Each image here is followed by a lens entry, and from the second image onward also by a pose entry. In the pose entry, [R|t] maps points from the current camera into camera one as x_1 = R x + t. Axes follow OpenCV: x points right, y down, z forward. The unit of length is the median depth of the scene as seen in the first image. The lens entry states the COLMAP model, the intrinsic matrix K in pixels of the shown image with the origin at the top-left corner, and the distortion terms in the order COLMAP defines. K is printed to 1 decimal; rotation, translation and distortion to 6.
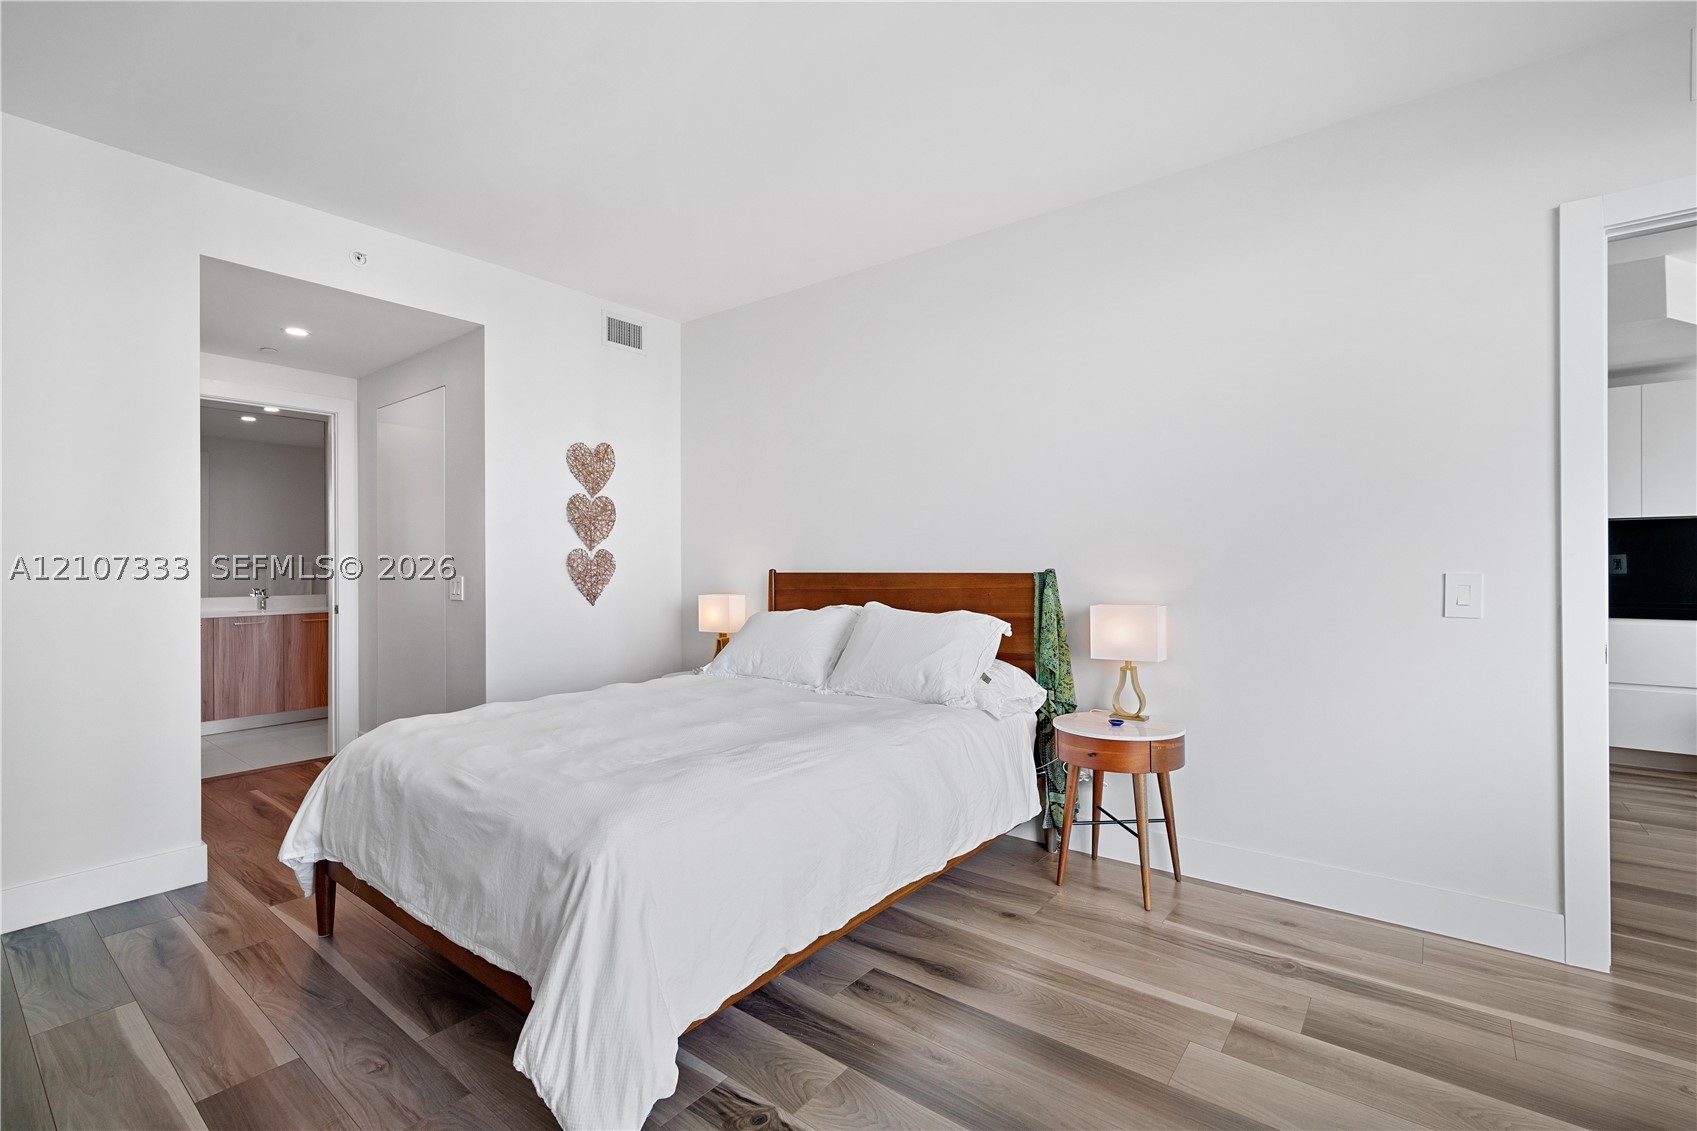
lens RADIAL K [[740.7, 0, 844.5], [0, 740.7, 564.9], [0, 0, 1]] dist [-0.001056, 0.000431]
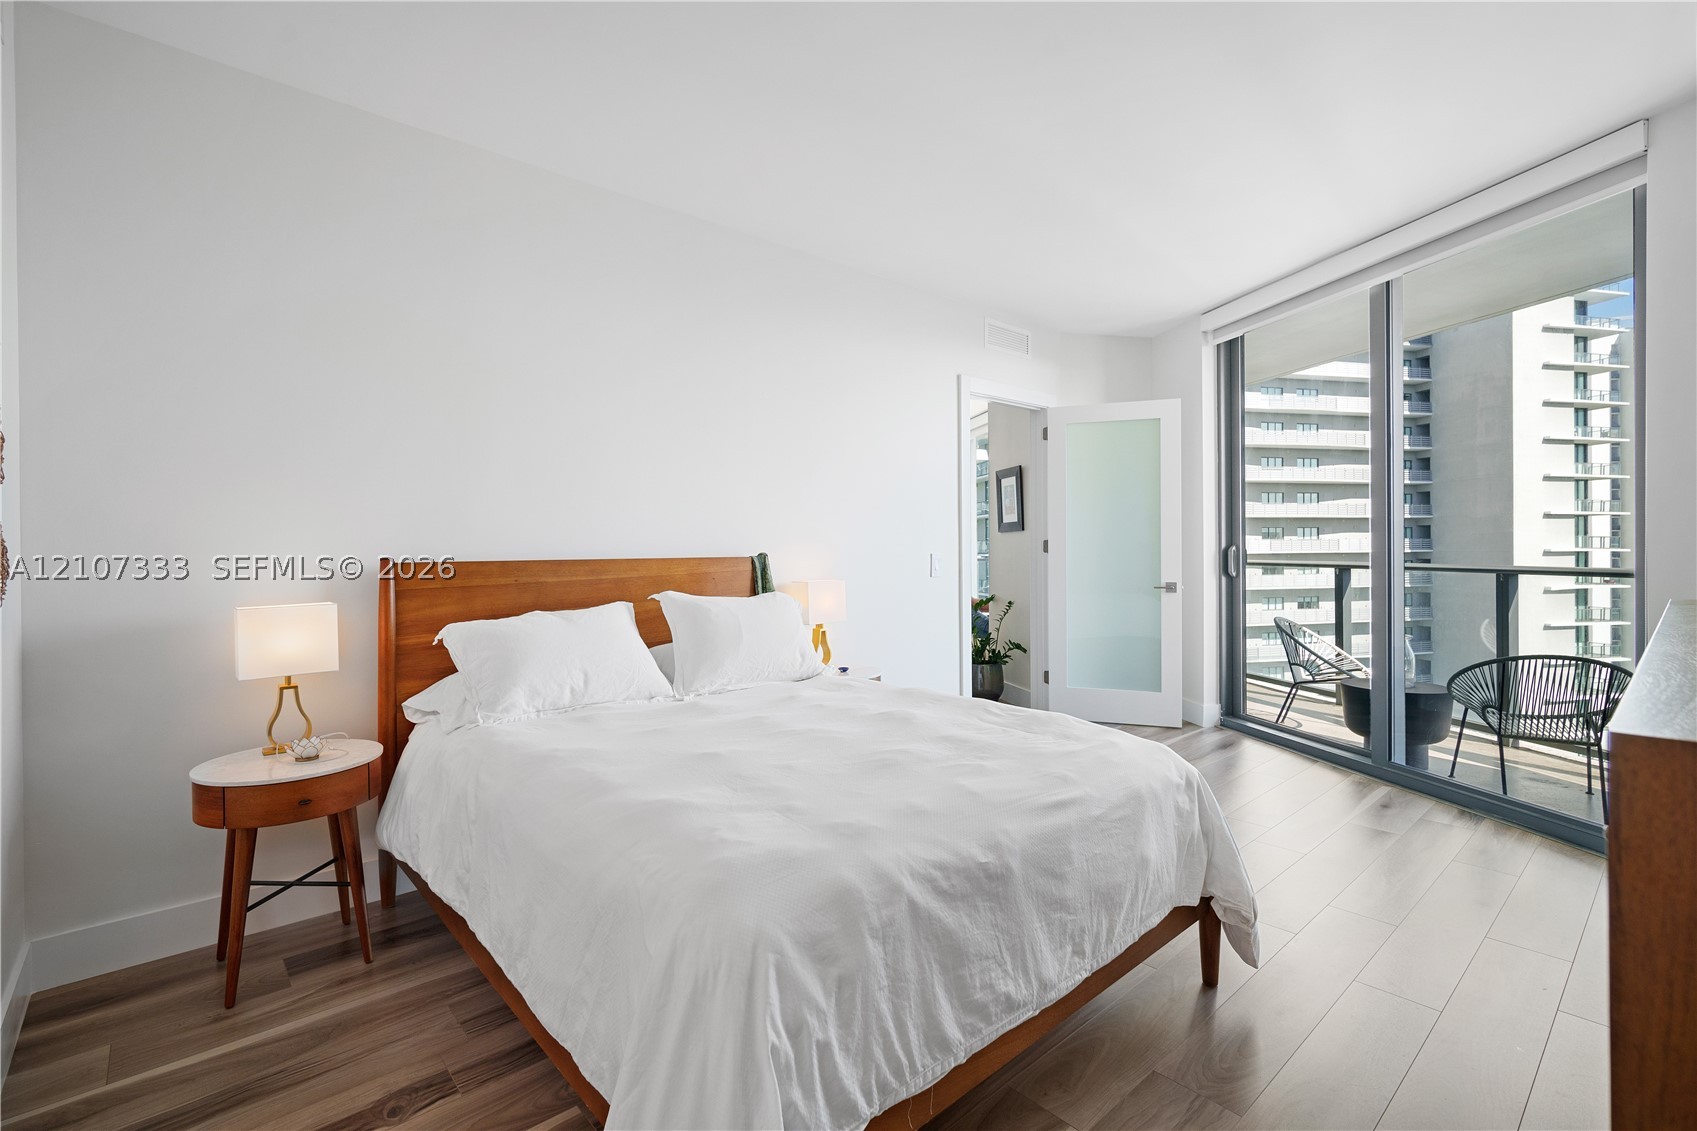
lens RADIAL K [[788.2, 0, 862.0], [0, 788.2, 552.0], [0, 0, 1]] dist [-0.003751, -0.000777]
pose [[0.157143, 0.001746, 0.987574, -0.807007], [0.006773, 0.999973, -0.002846, 0.007570], [-0.987553, 0.007136, 0.157127, 0.608635]]
